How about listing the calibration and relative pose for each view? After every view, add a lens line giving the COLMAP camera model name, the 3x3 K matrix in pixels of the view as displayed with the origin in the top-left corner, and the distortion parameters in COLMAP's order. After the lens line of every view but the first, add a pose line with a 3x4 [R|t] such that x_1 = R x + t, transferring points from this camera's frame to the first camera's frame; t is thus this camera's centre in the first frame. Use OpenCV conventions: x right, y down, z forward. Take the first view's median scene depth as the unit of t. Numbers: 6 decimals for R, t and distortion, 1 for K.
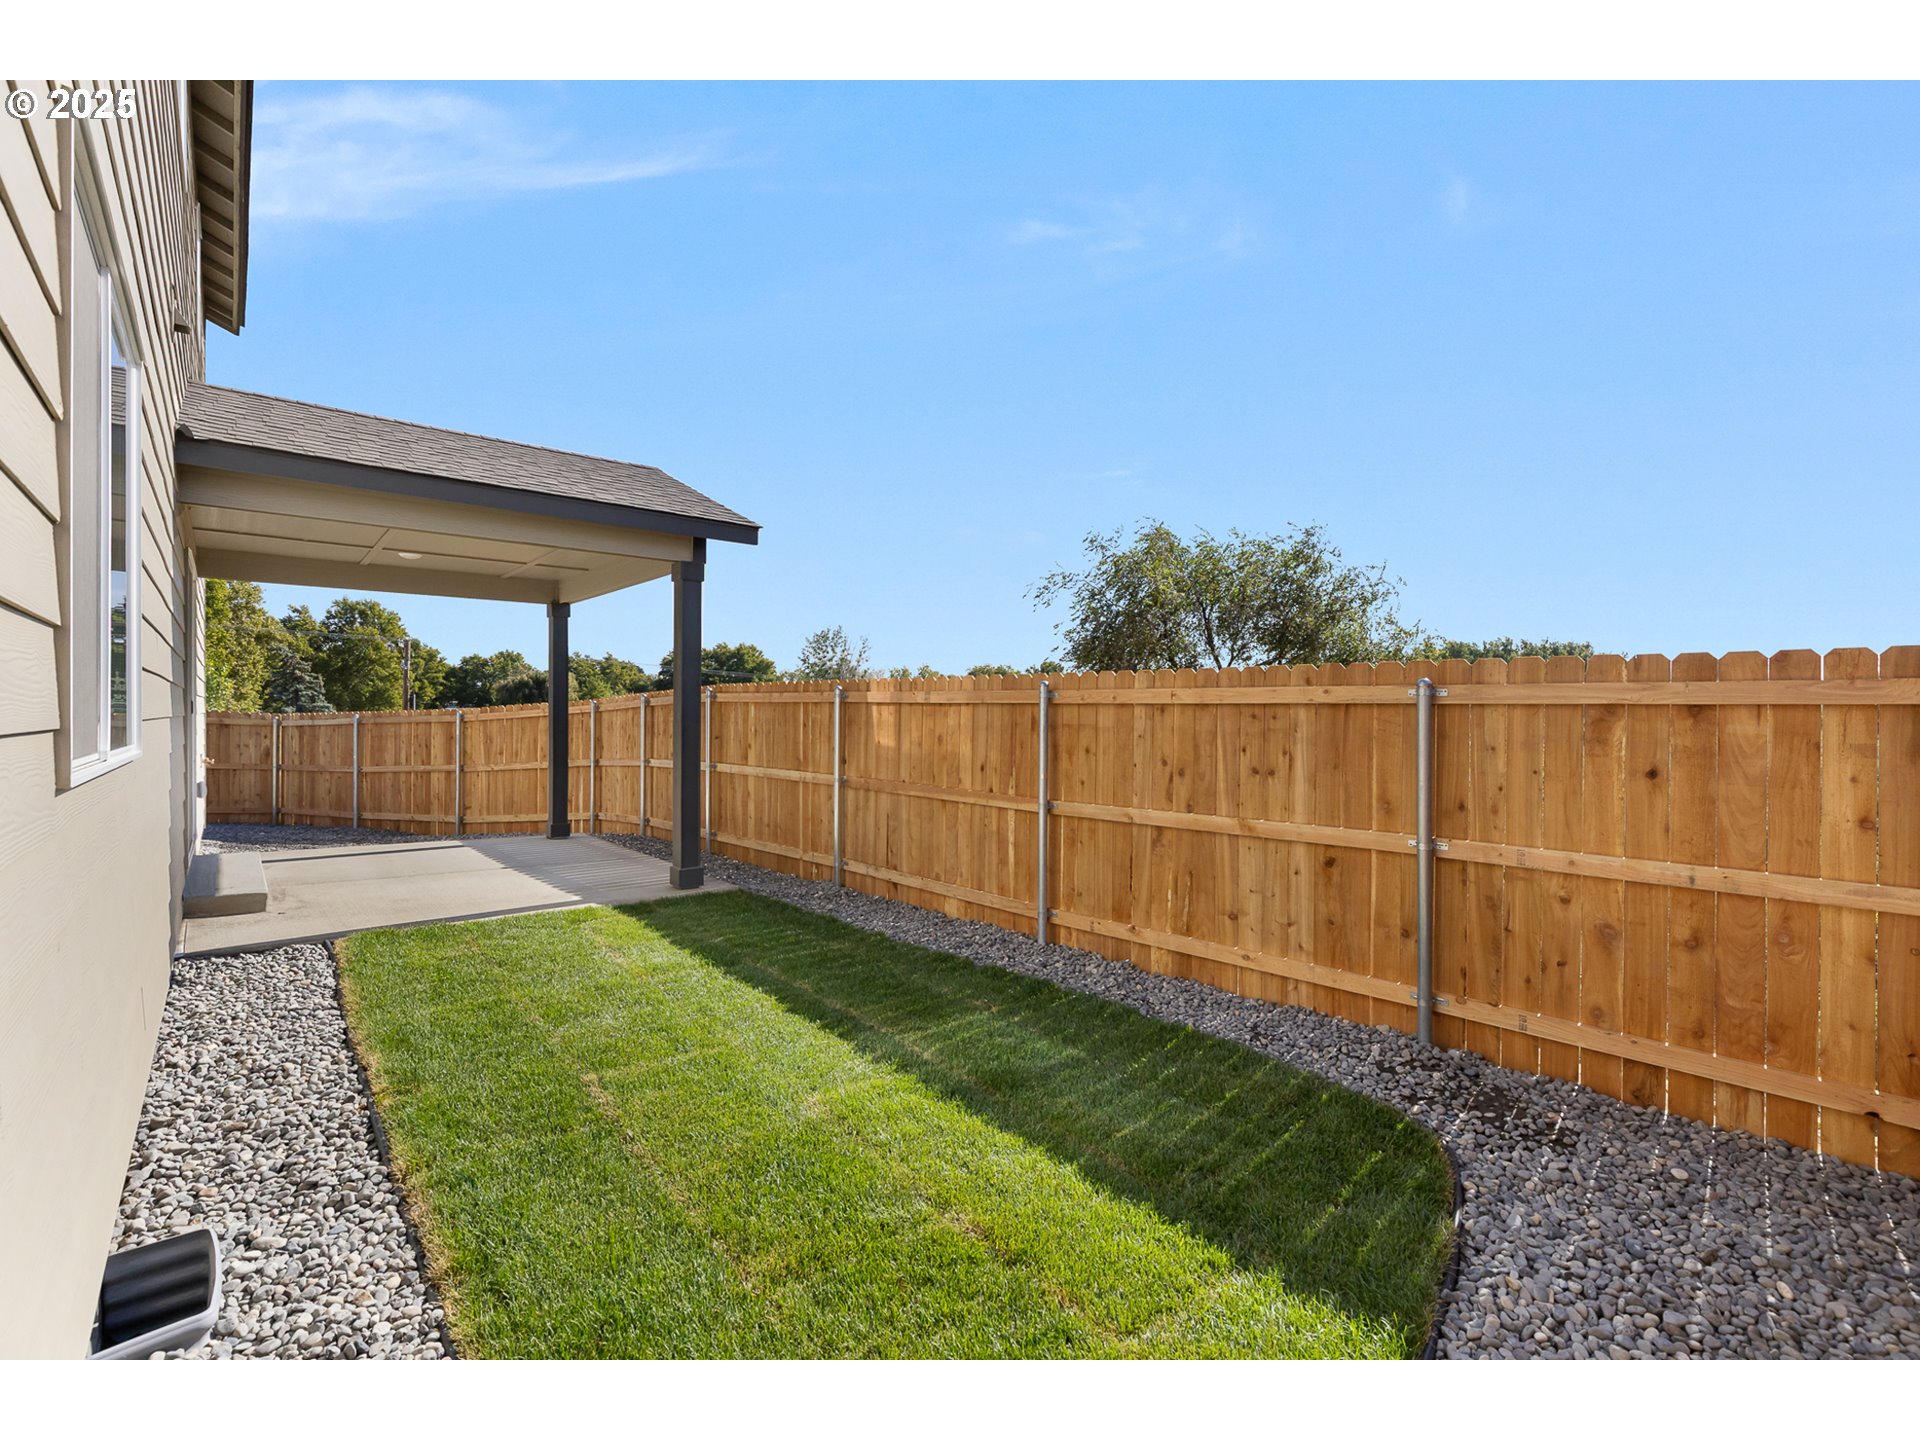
lens RADIAL K [[862.0, 0, 963.4], [0, 862.0, 709.8], [0, 0, 1]] dist [0.002324, 0.000265]
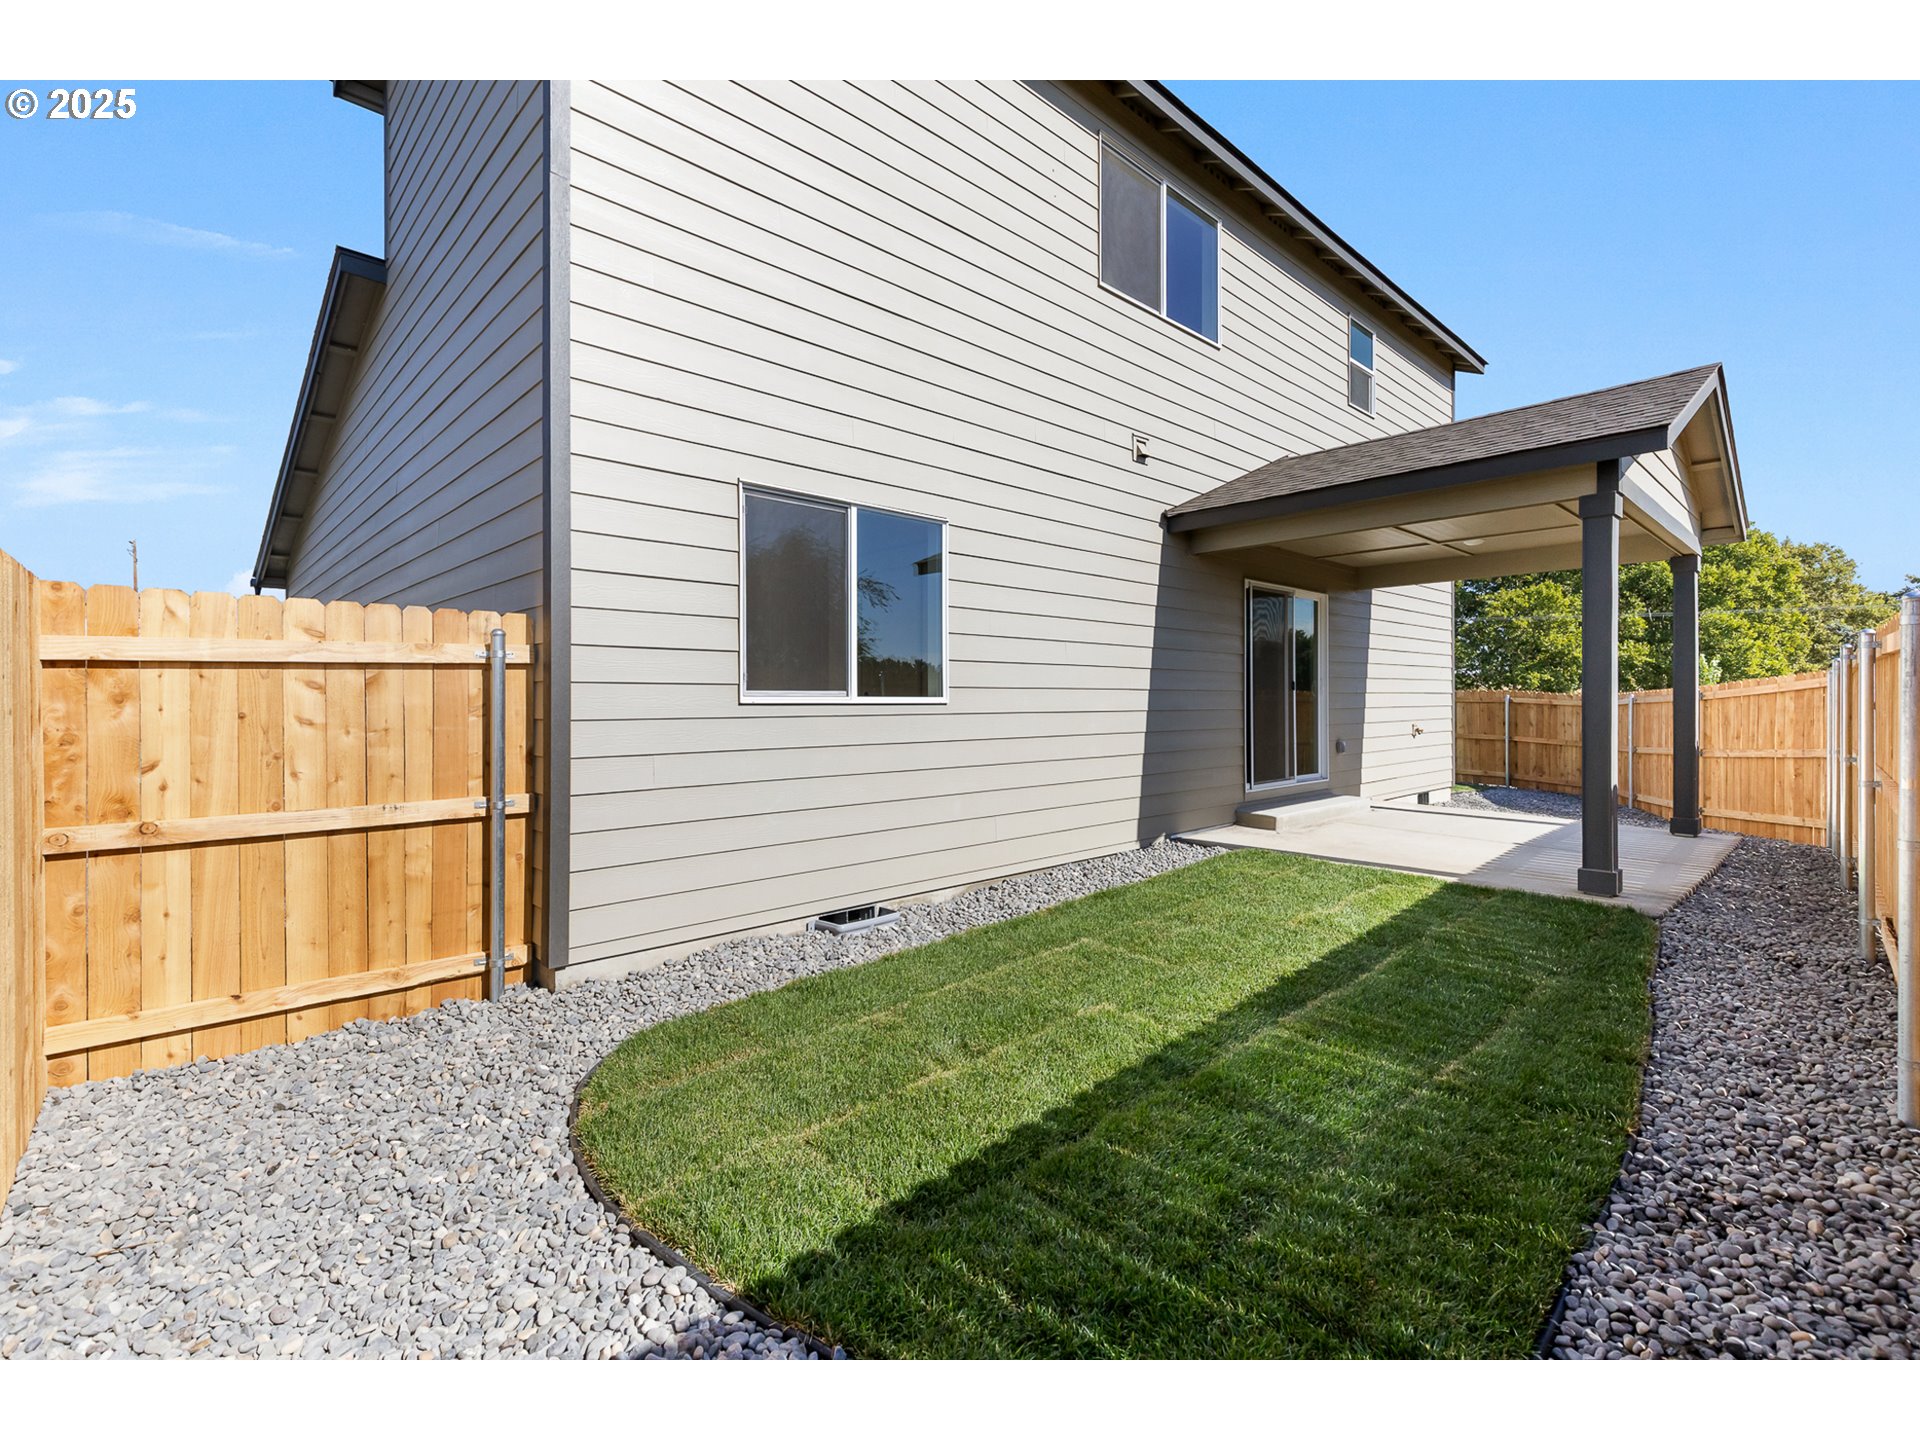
lens RADIAL K [[862.0, 0, 963.4], [0, 862.0, 709.8], [0, 0, 1]] dist [0.002324, 0.000265]
pose [[0.052531, 0.004604, -0.998609, 0.625732], [0.009408, 0.999943, 0.005105, 0.029577], [0.998575, -0.009663, 0.052485, 0.486559]]
